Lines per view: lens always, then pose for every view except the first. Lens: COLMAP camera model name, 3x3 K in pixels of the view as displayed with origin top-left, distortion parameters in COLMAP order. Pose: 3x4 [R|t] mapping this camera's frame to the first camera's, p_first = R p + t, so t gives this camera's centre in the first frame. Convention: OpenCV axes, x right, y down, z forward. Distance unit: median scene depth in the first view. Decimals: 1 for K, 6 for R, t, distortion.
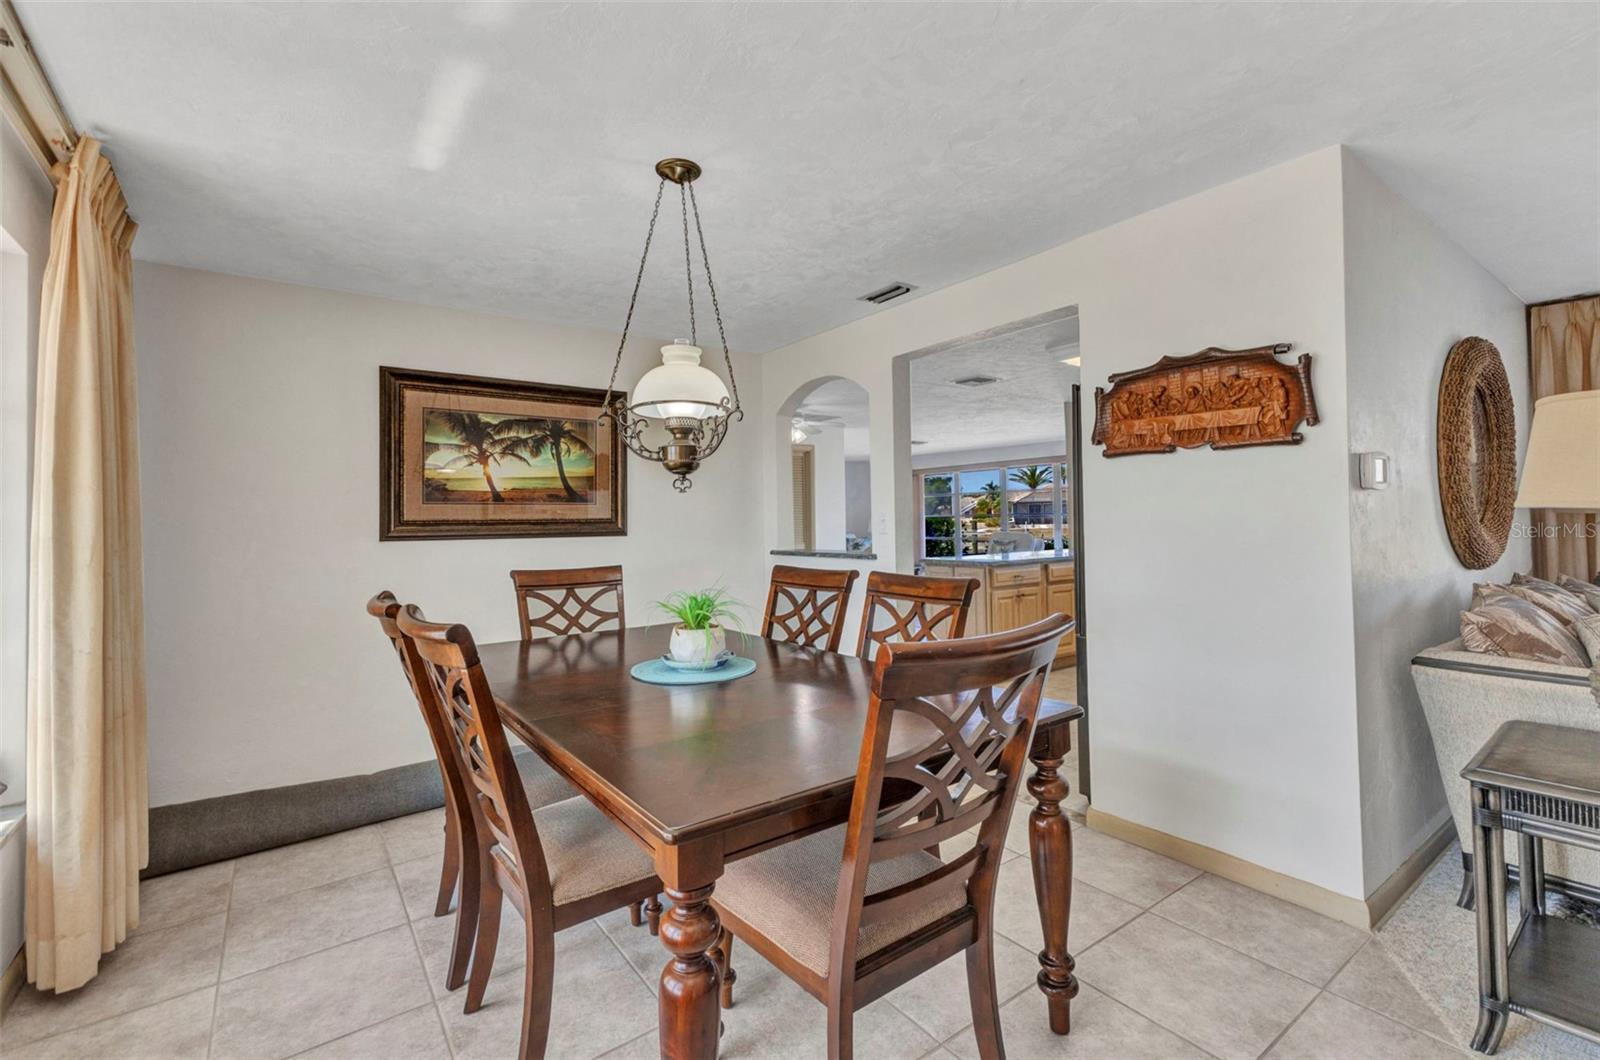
lens RADIAL K [[703.9, 0, 793.6], [0, 703.9, 523.1], [0, 0, 1]] dist [0.005308, 0.001014]
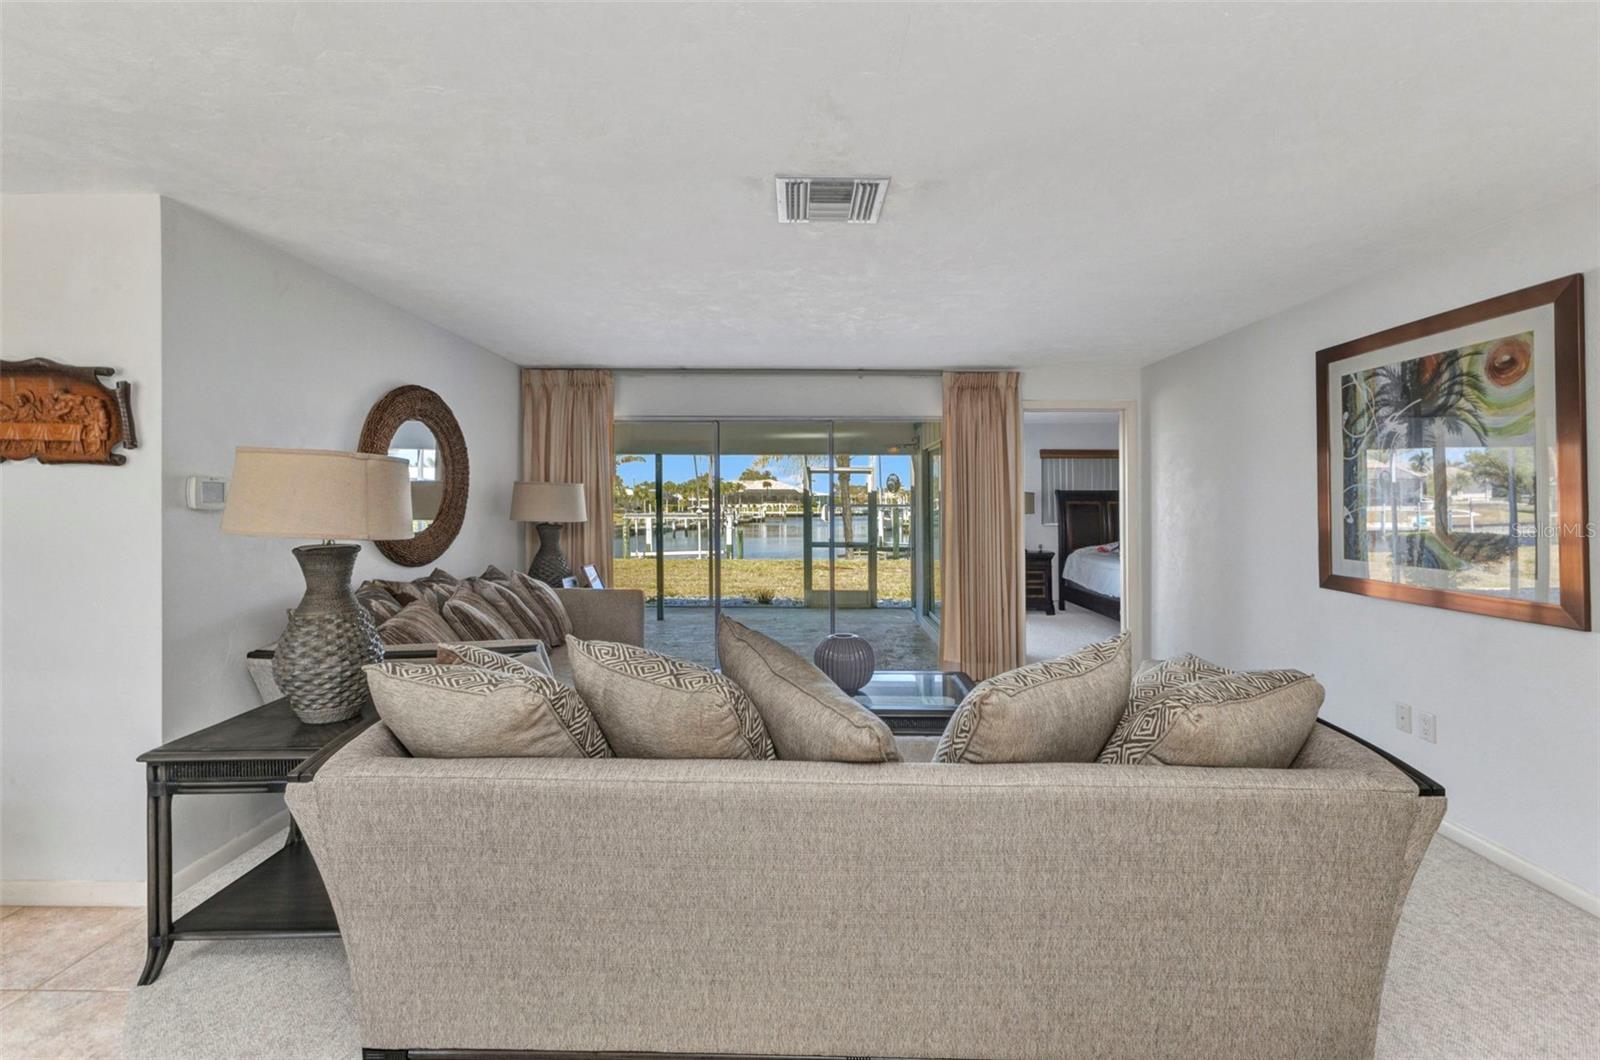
lens RADIAL K [[703.9, 0, 803.8], [0, 703.9, 514.1], [0, 0, 1]] dist [0.005308, 0.001014]
pose [[0.602439, 0.005590, 0.798145, 0.484700], [-0.008423, 0.999964, -0.000645, -0.046708], [-0.798120, -0.006334, 0.602465, -0.443046]]
